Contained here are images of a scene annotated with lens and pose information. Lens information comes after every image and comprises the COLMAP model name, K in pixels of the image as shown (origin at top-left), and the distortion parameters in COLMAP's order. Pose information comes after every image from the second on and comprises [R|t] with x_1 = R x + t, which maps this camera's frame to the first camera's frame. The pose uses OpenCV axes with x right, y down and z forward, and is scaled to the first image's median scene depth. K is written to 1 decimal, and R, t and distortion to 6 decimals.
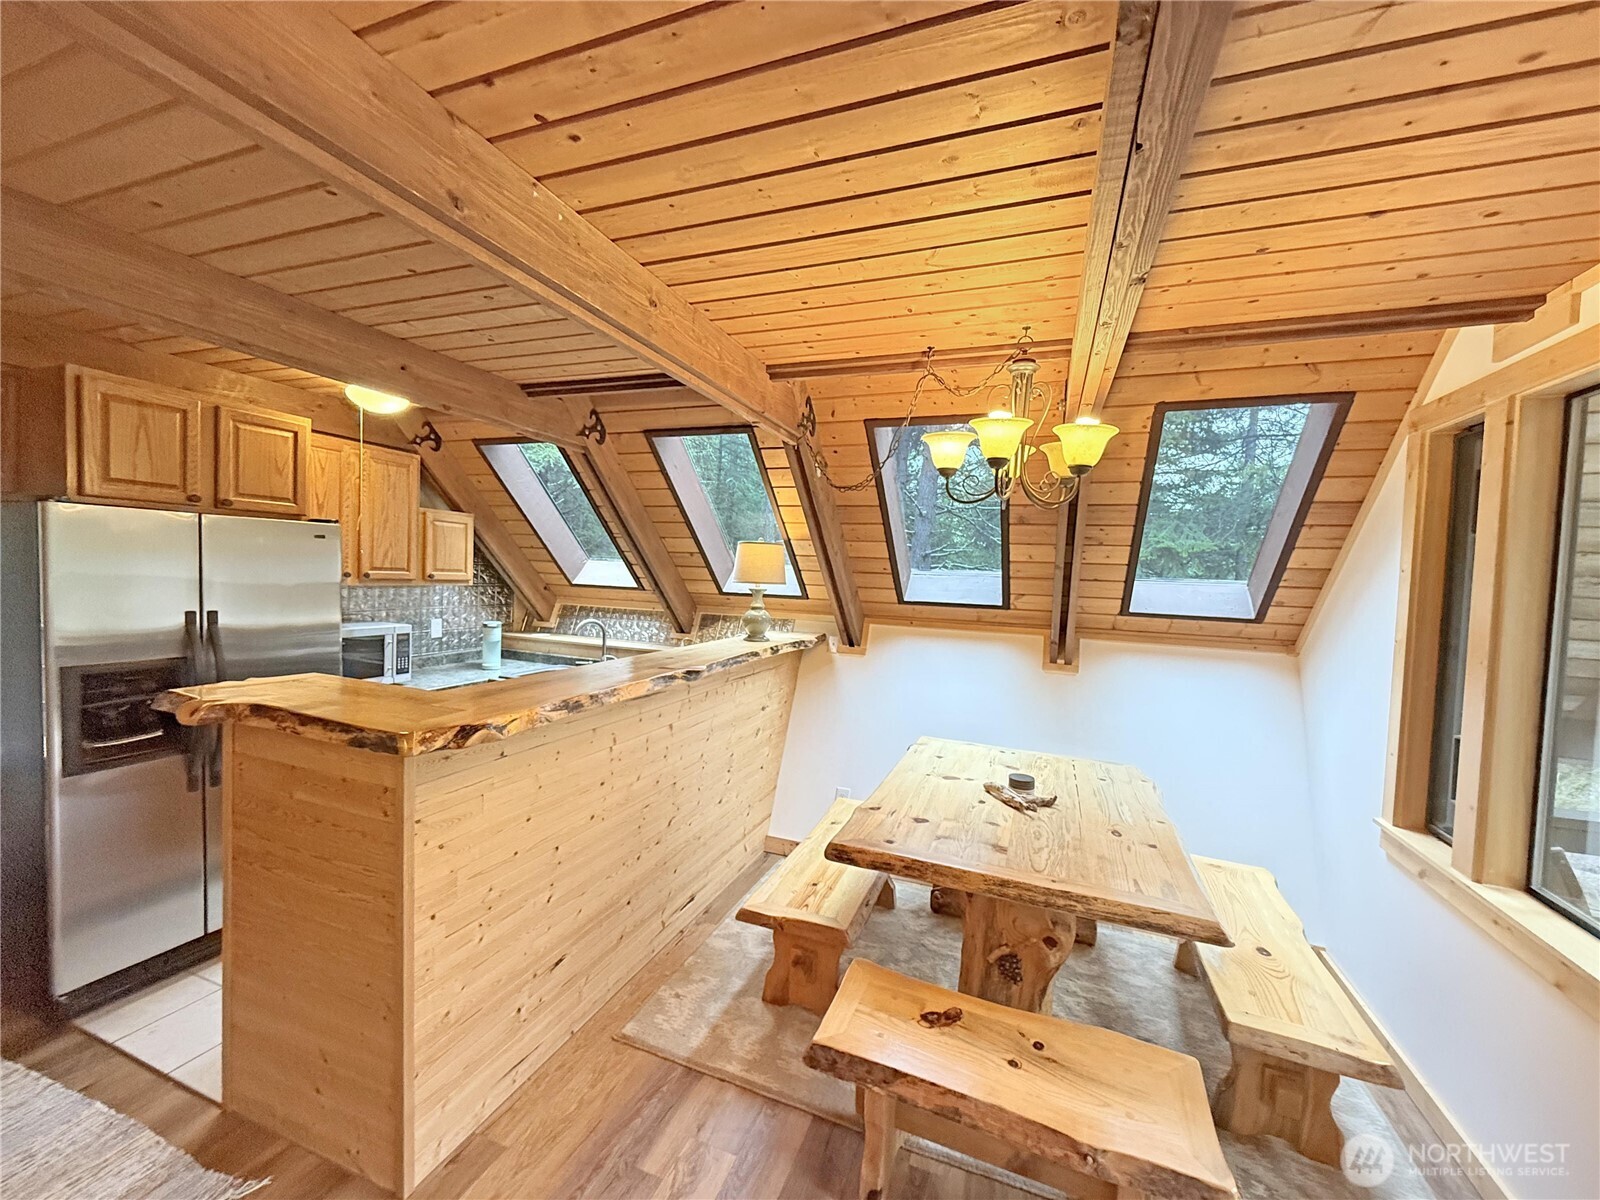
lens RADIAL K [[634.3, 0, 803.7], [0, 634.3, 603.5], [0, 0, 1]] dist [-0.000871, 0.000212]
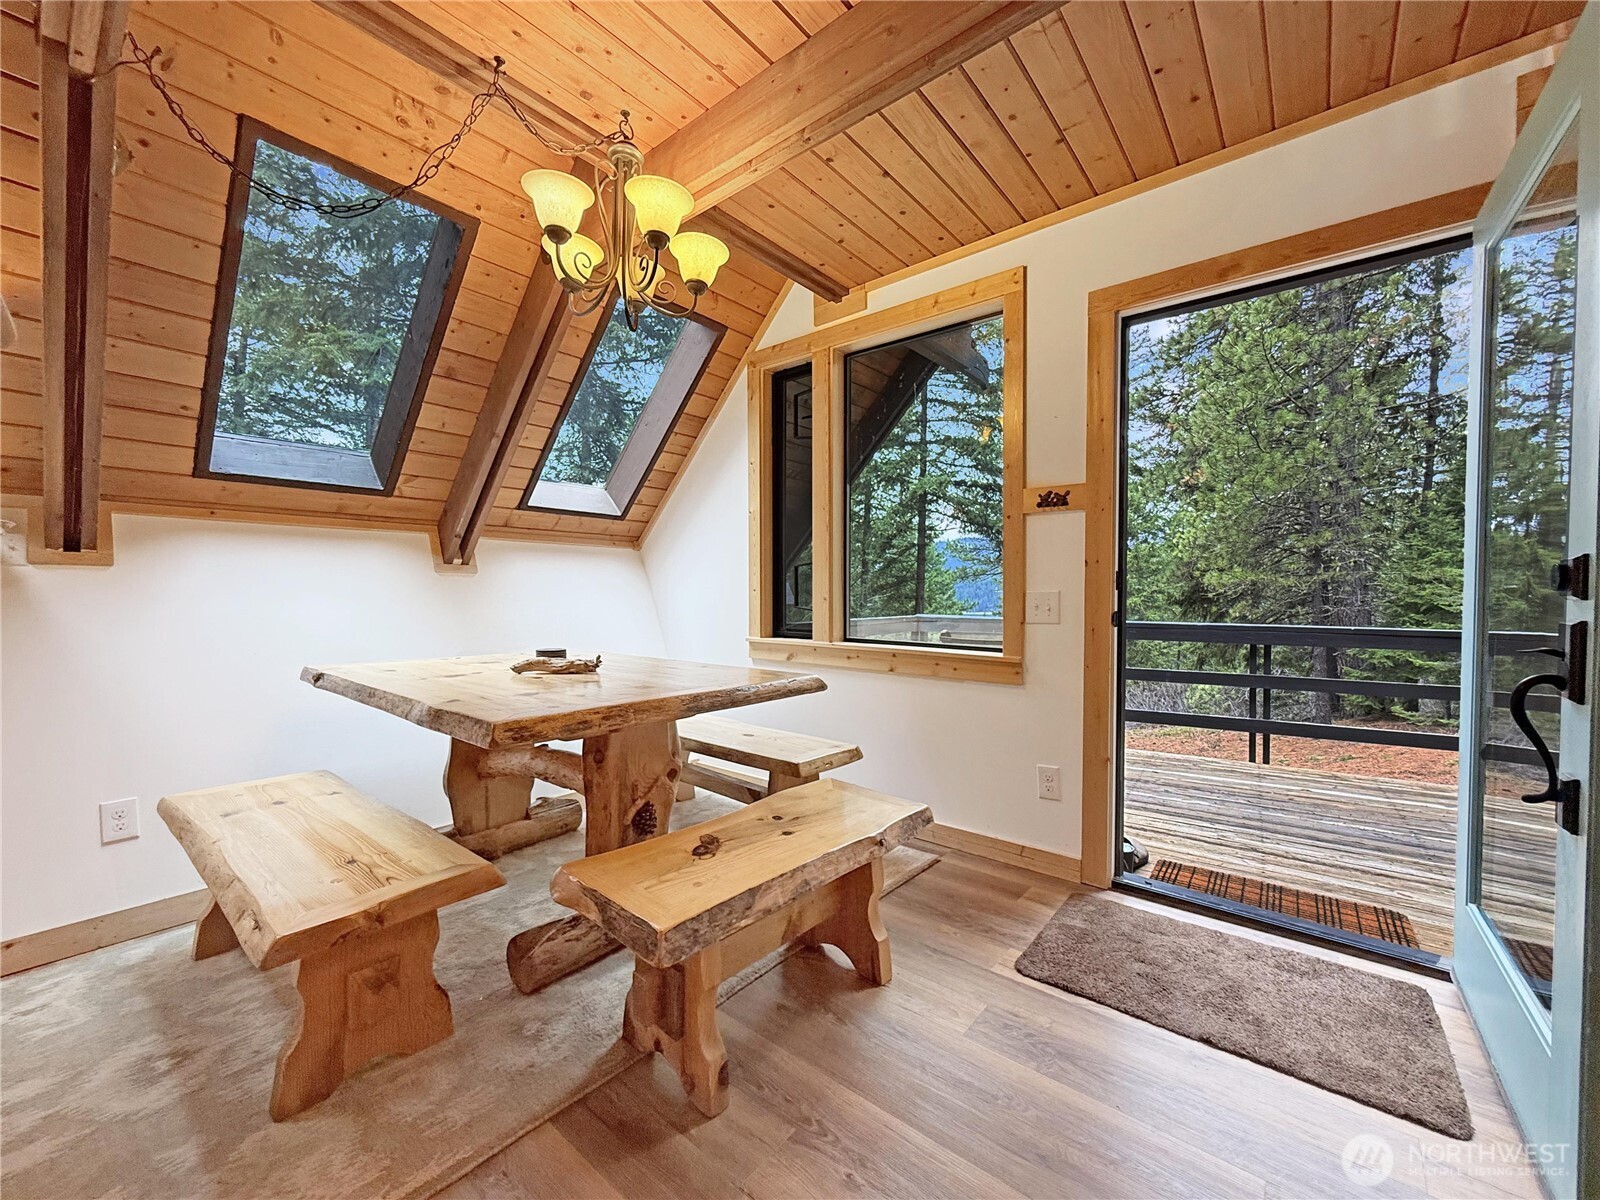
lens RADIAL K [[634.3, 0, 804.7], [0, 634.3, 603.4], [0, 0, 1]] dist [-0.000871, 0.000212]
pose [[0.316333, -0.056439, 0.946968, -0.248224], [0.054309, 0.997669, 0.041318, 0.129332], [-0.947092, 0.038359, 0.318660, 0.259321]]
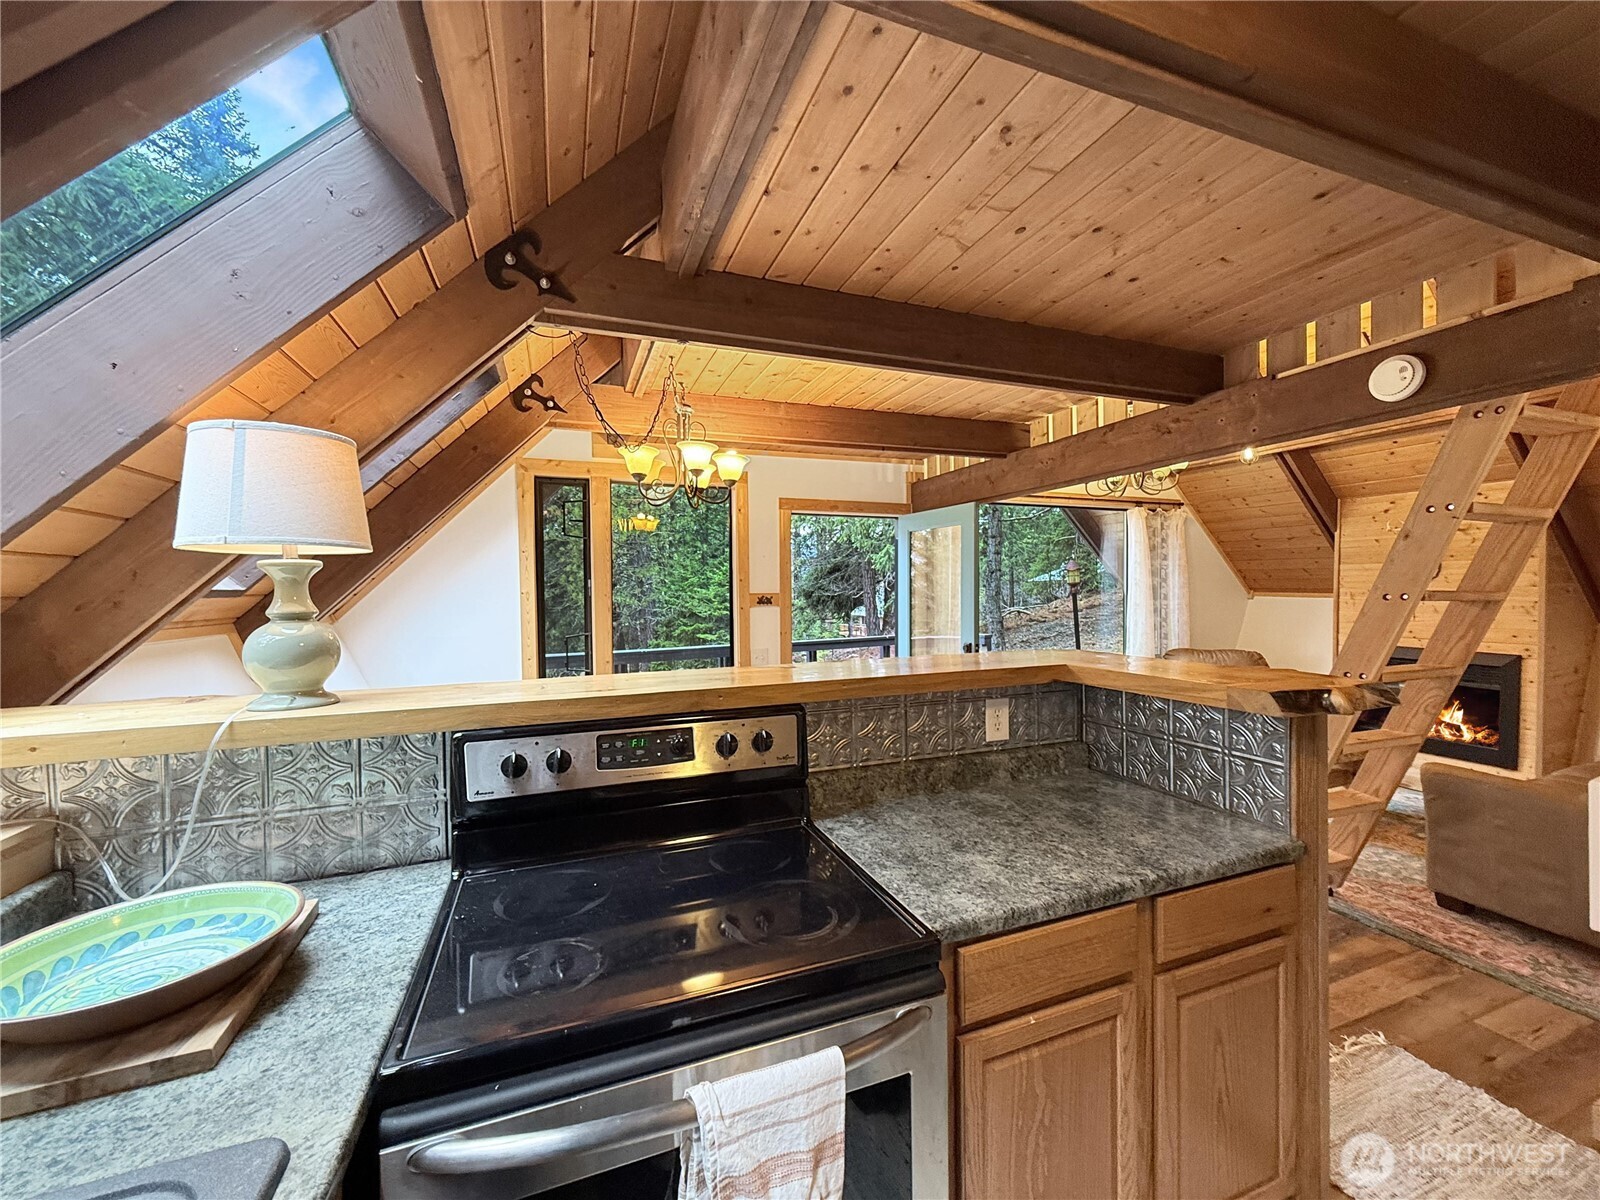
lens RADIAL K [[634.3, 0, 803.7], [0, 634.3, 603.8], [0, 0, 1]] dist [-0.000871, 0.000212]
pose [[-0.666348, -0.047401, 0.744133, -0.502061], [0.023322, 0.996164, 0.084339, -0.022294], [-0.745276, 0.073554, -0.662686, 0.943619]]
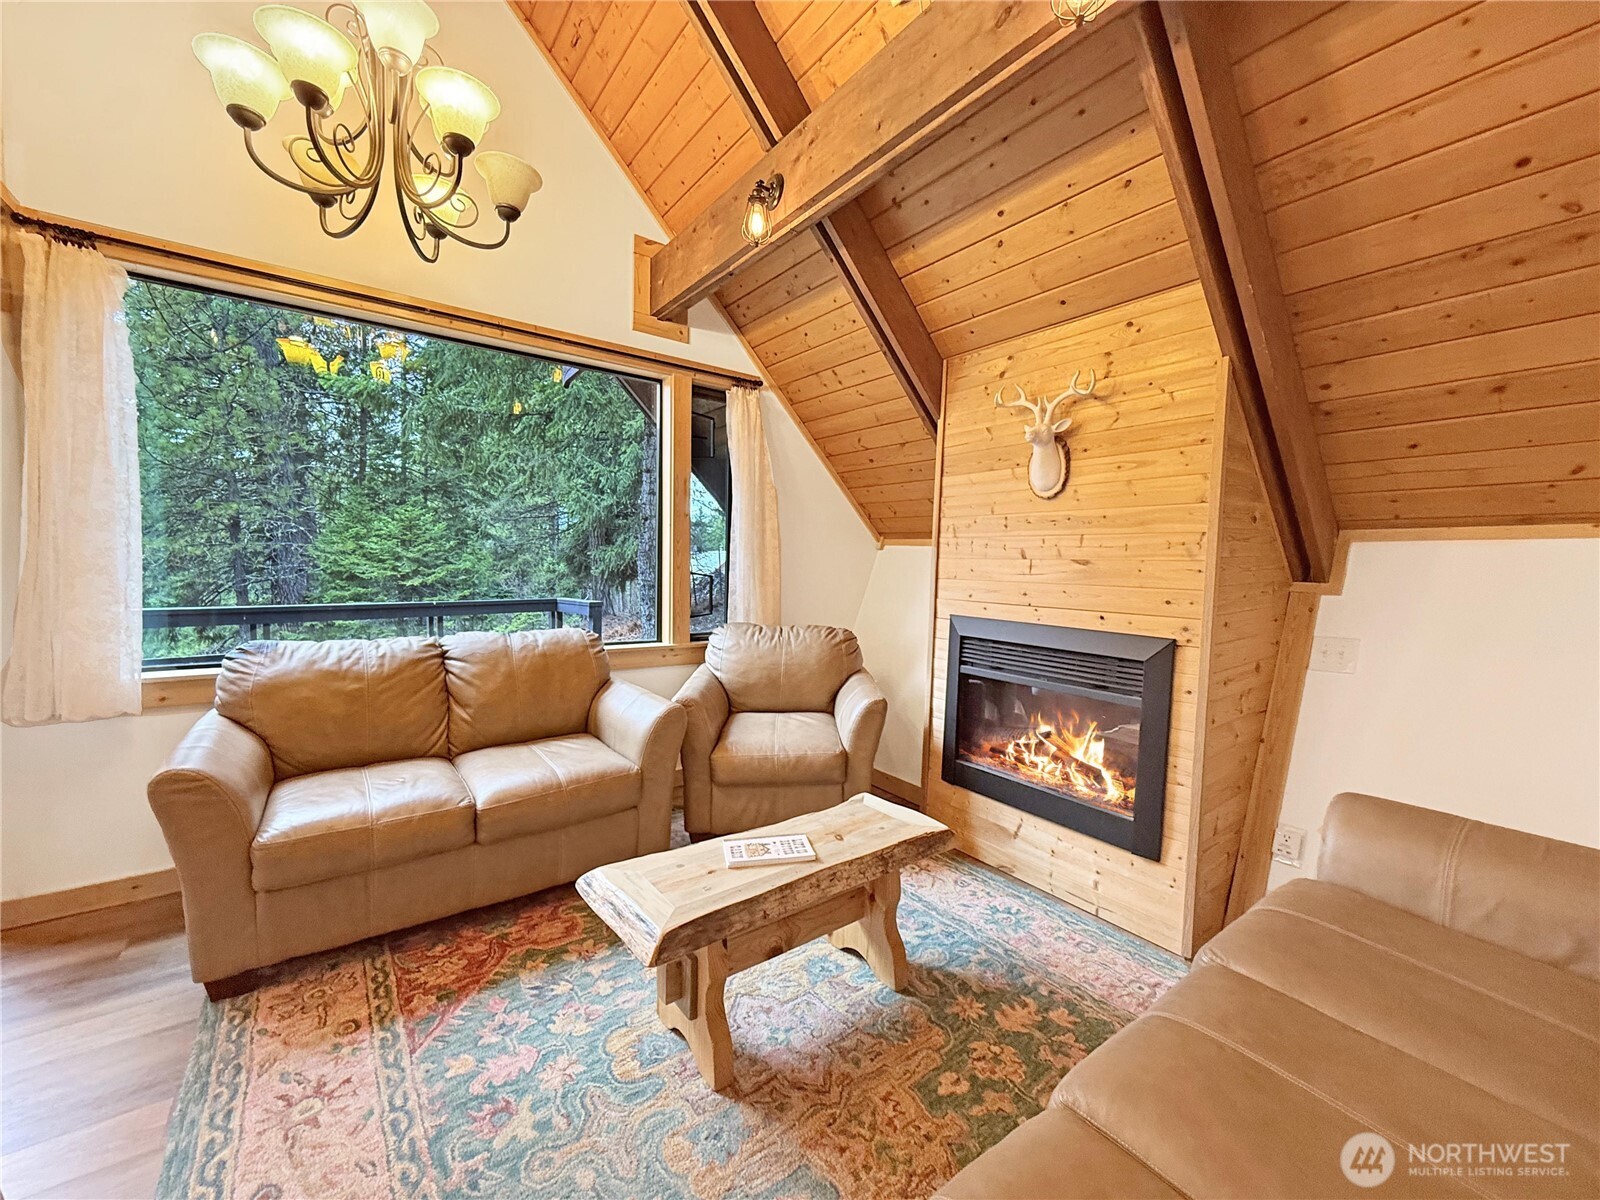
lens RADIAL K [[634.3, 0, 808.4], [0, 634.3, 605.3], [0, 0, 1]] dist [-0.000871, 0.000212]
pose [[-0.840213, -0.090720, 0.534614, -0.508751], [-0.027554, 0.991775, 0.124993, -0.001988], [-0.541556, 0.090289, -0.835802, 0.771856]]
